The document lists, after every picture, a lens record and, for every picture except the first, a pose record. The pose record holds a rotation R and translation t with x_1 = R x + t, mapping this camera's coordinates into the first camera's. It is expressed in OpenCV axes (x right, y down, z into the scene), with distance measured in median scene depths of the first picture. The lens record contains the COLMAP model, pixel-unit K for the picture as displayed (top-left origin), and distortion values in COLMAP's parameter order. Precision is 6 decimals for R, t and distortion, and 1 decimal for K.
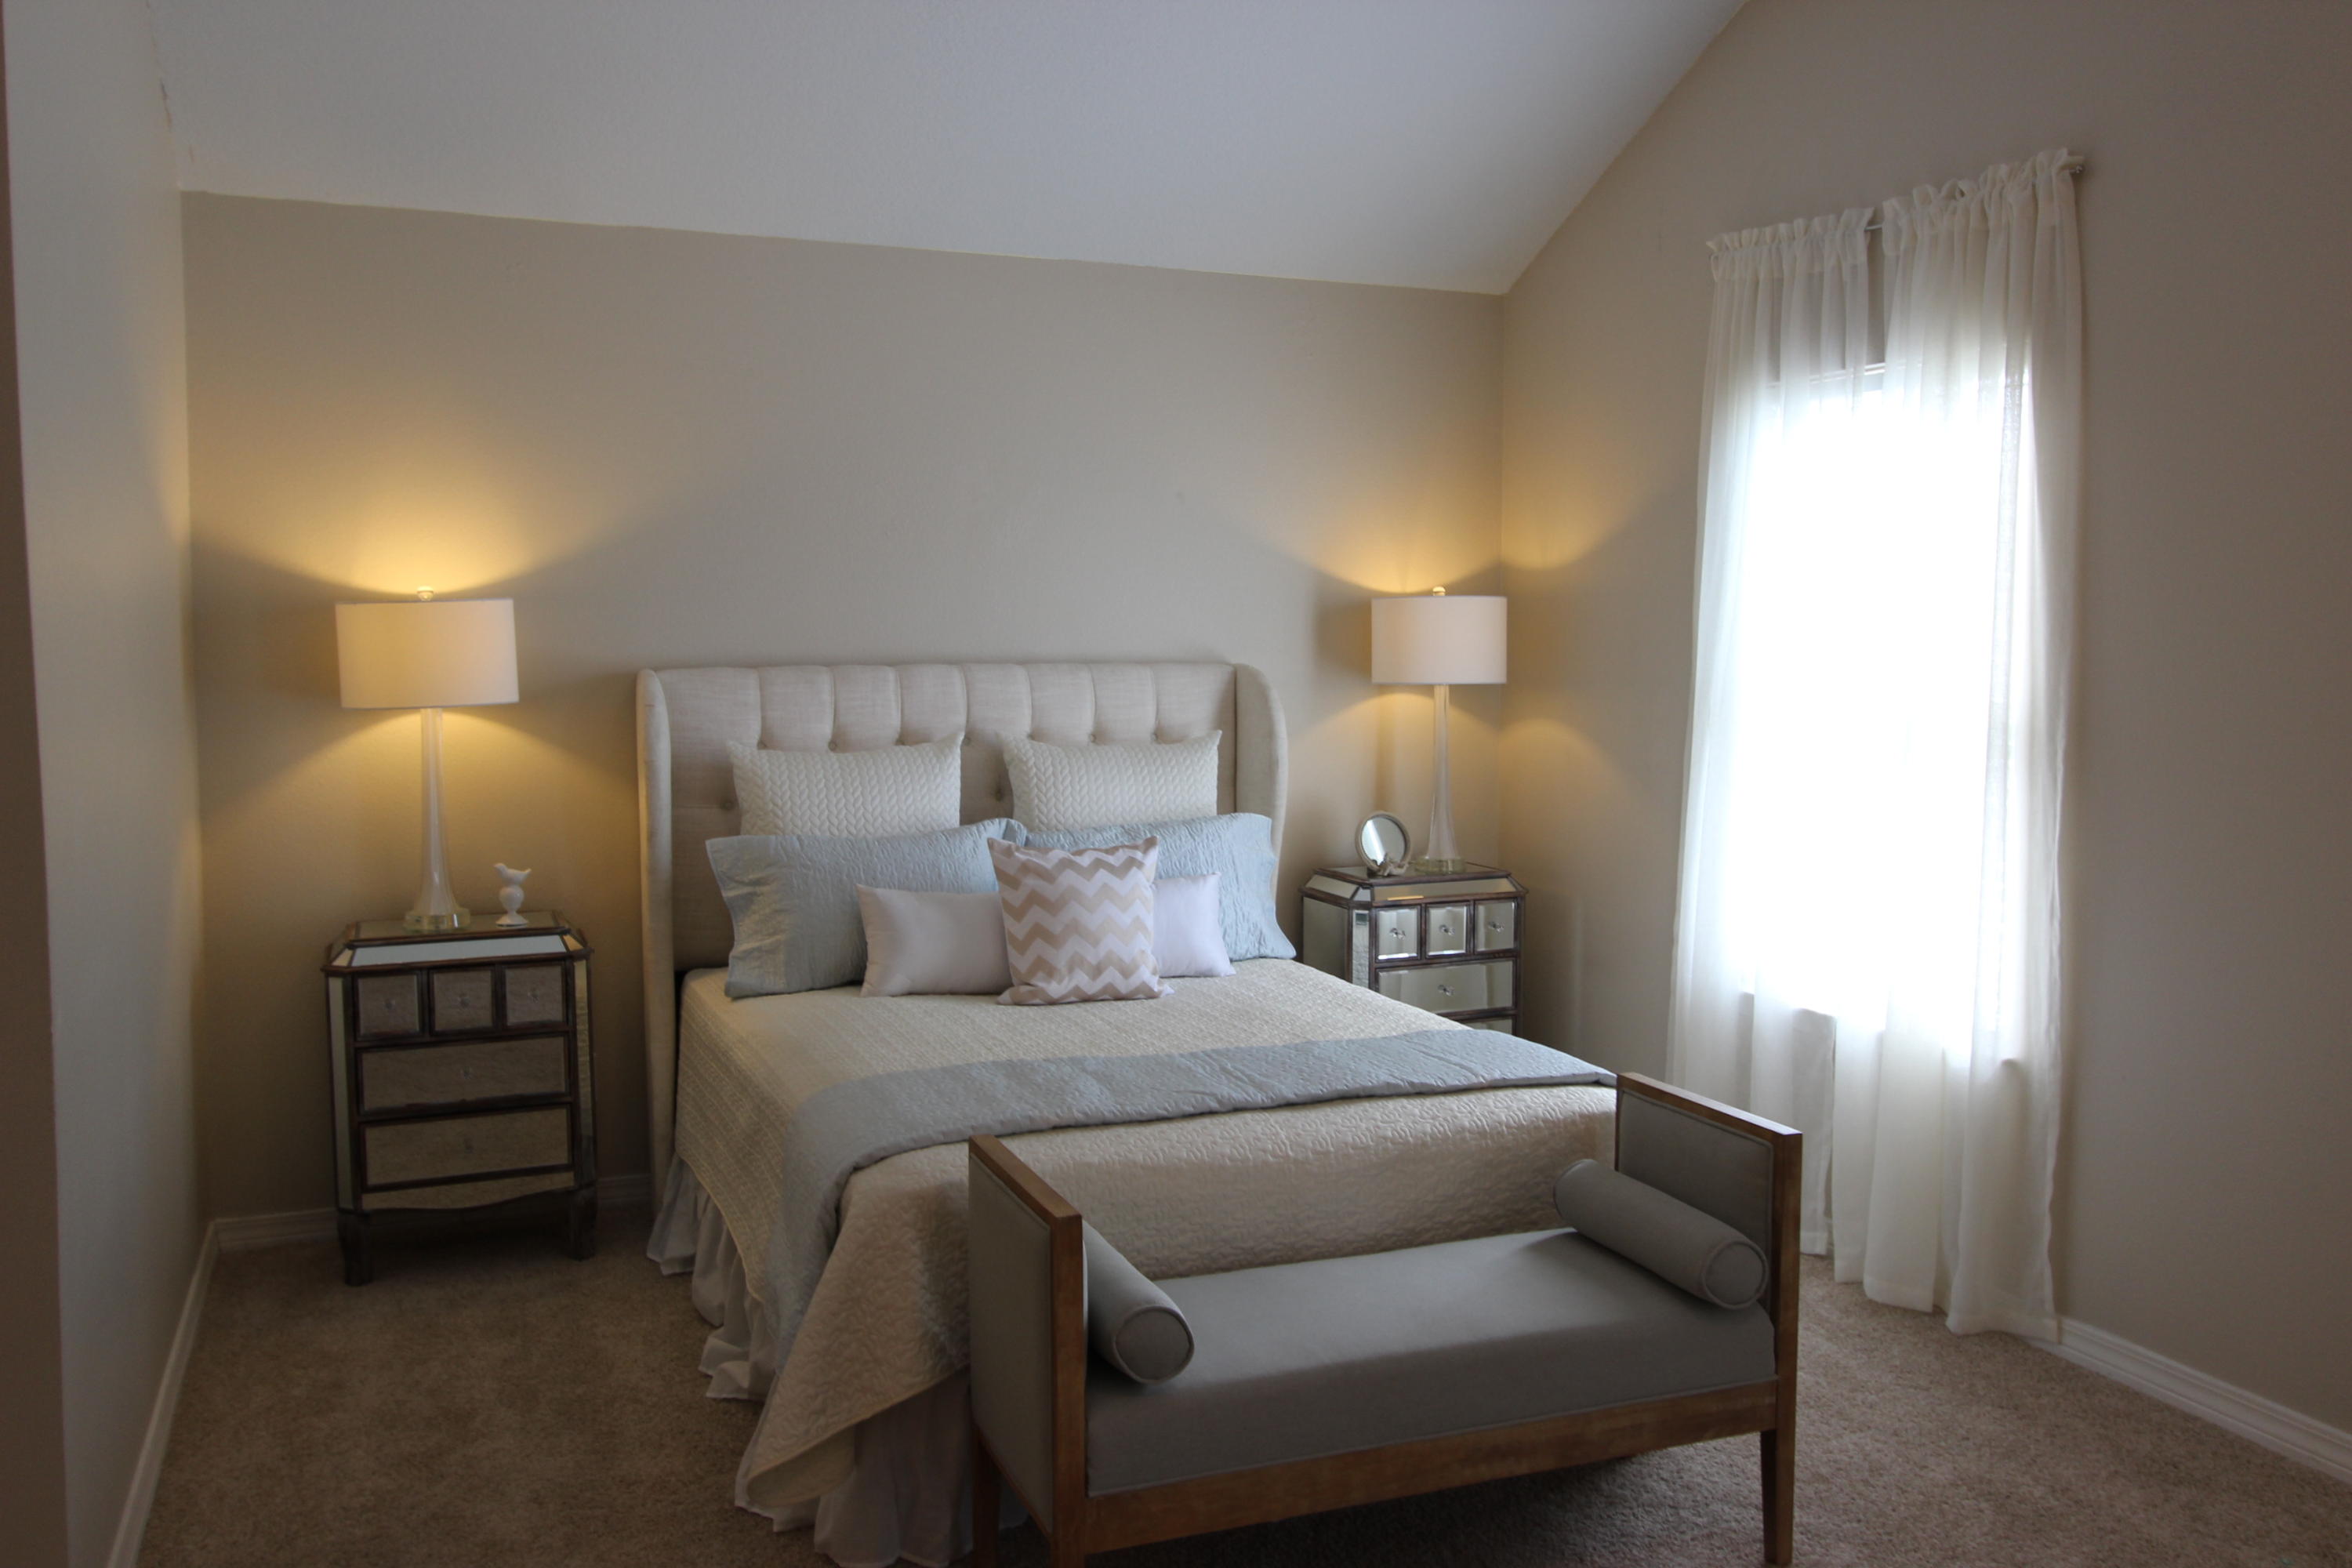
lens RADIAL K [[1938.7, 0, 1191.2], [0, 1938.7, 773.4], [0, 0, 1]] dist [-0.011219, 0.038108]
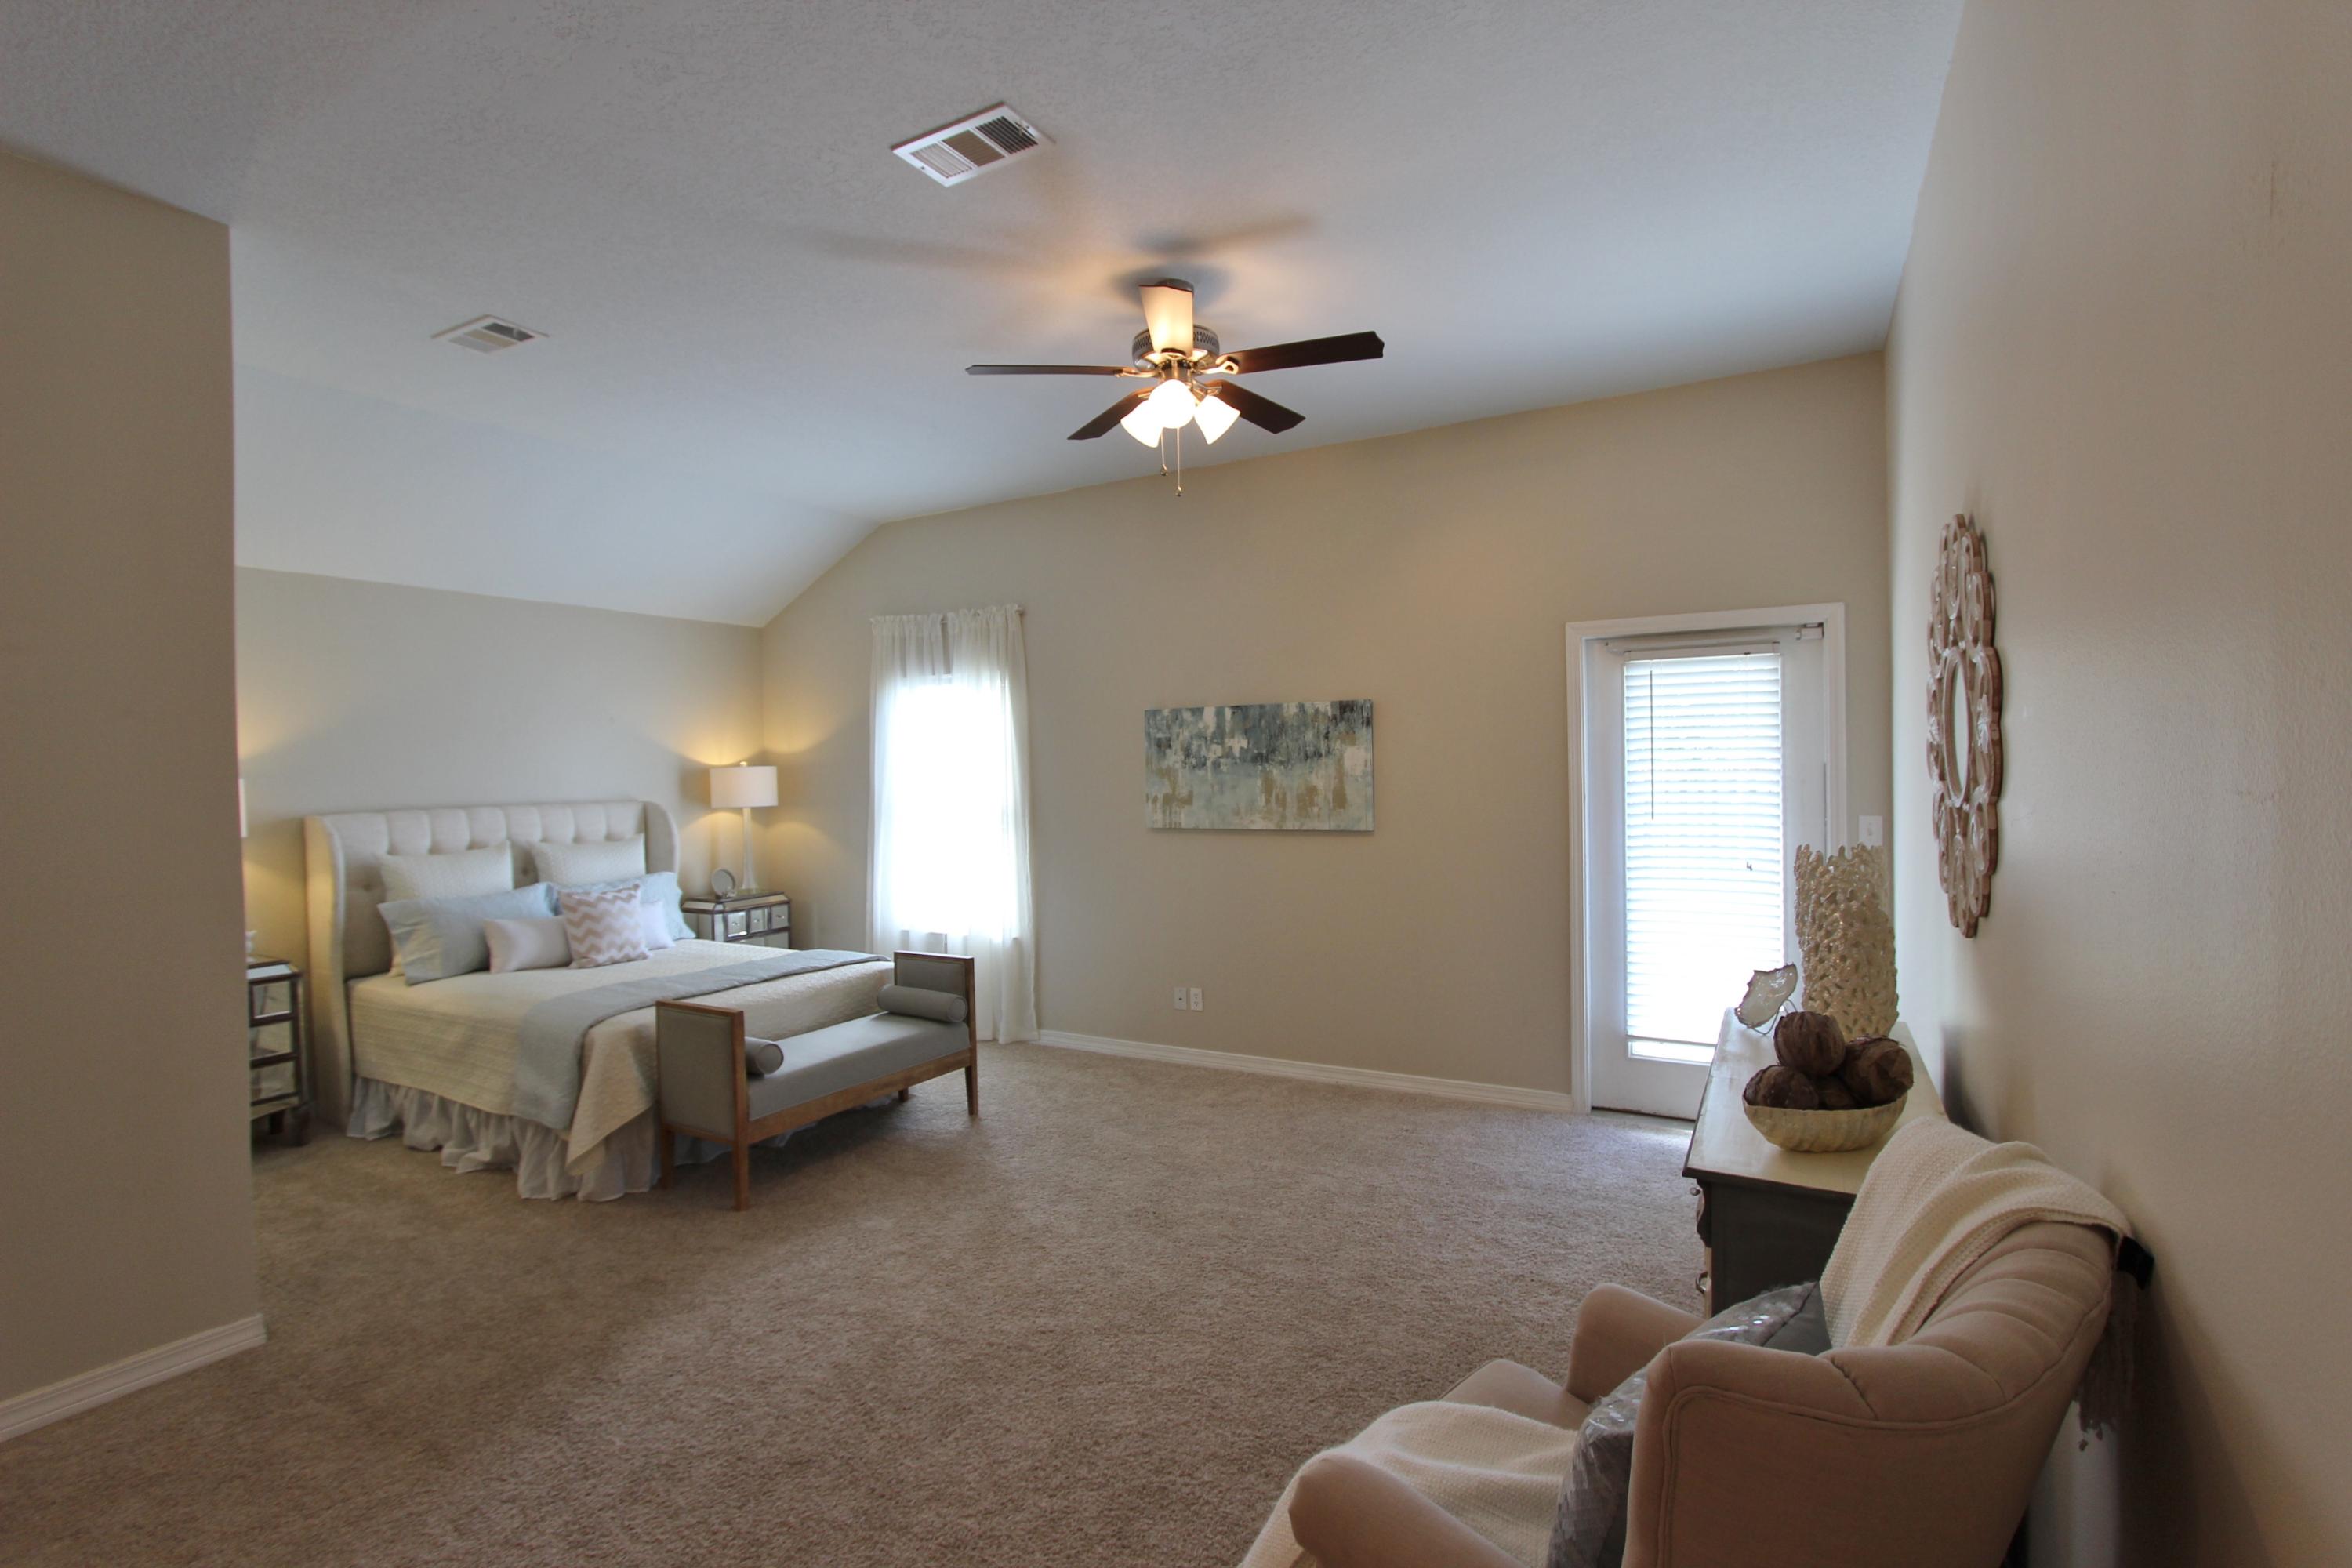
lens RADIAL K [[1075.9, 0, 1181.1], [0, 1075.9, 770.1], [0, 0, 1]] dist [-0.007024, 0.000134]
pose [[0.796206, -0.019494, 0.604712, -0.286068], [0.066452, 0.996252, -0.055380, 0.015371], [-0.601365, 0.084279, 0.794517, -0.332478]]
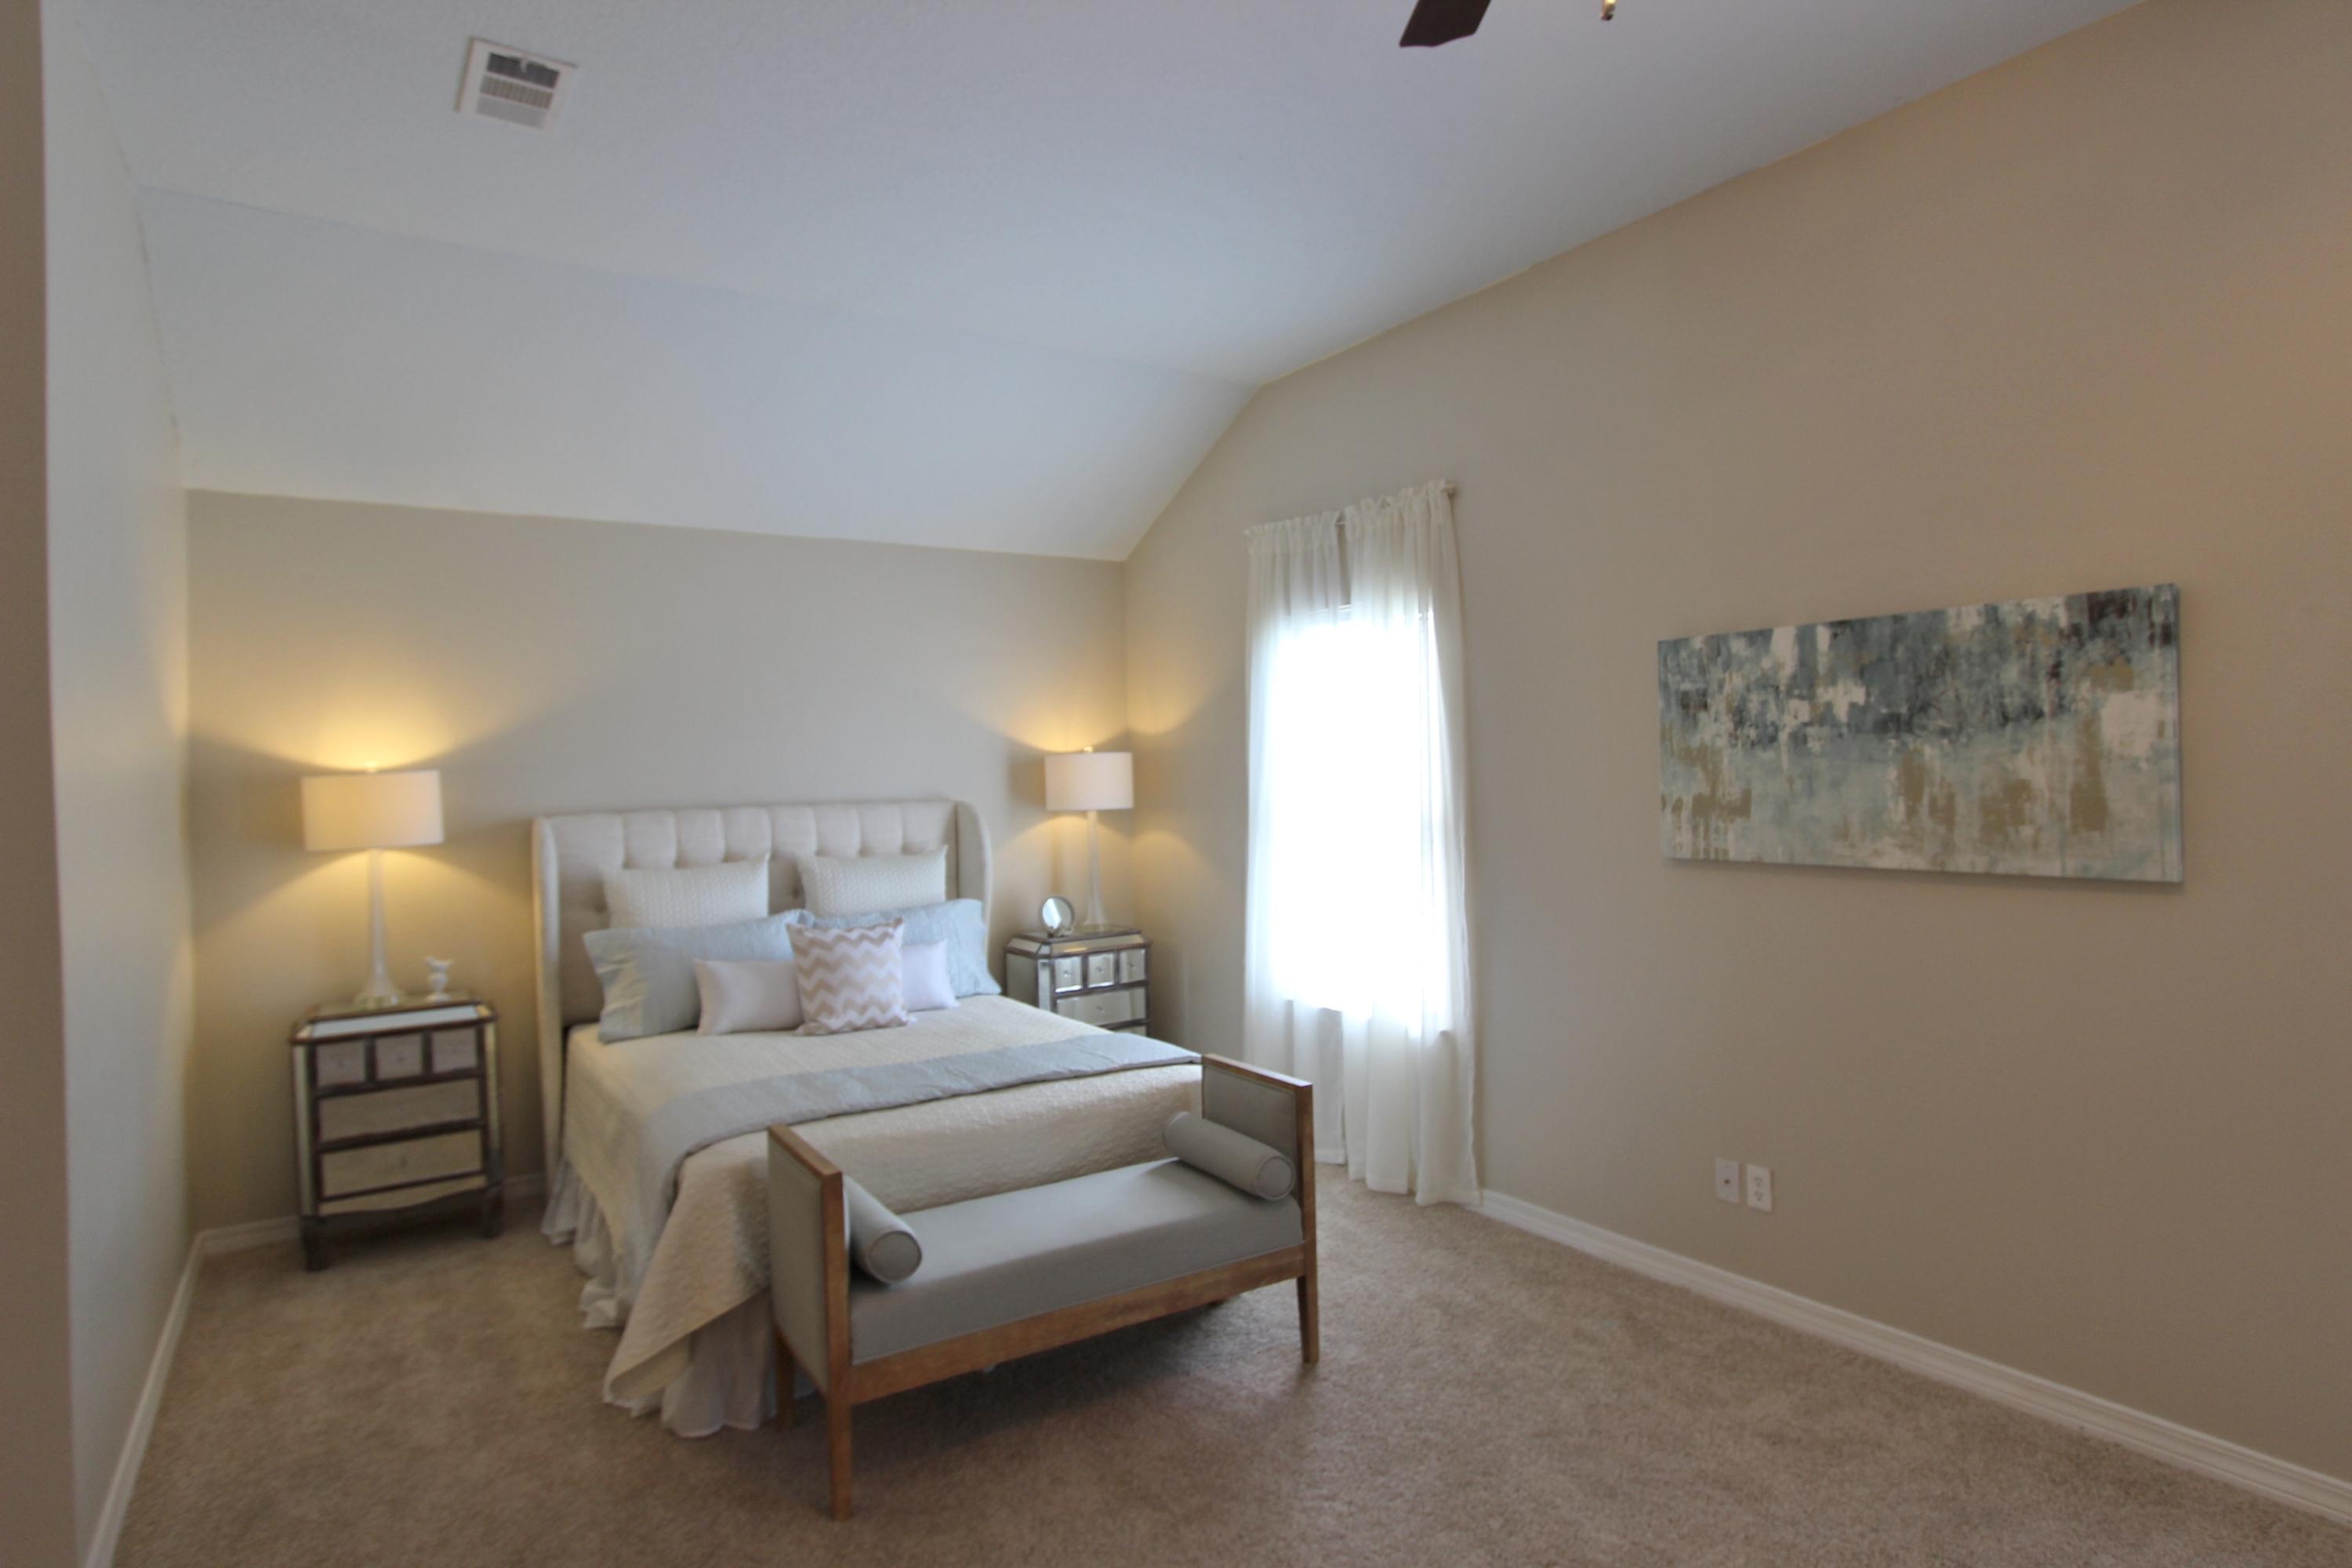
lens RADIAL K [[1281.4, 0, 1185.6], [0, 1281.4, 771.7], [0, 0, 1]] dist [-0.019425, 0.006439]
pose [[0.982197, -0.026214, 0.186015, 0.017827], [0.040497, 0.996480, -0.073401, 0.002210], [-0.183436, 0.079627, 0.979801, -0.023760]]
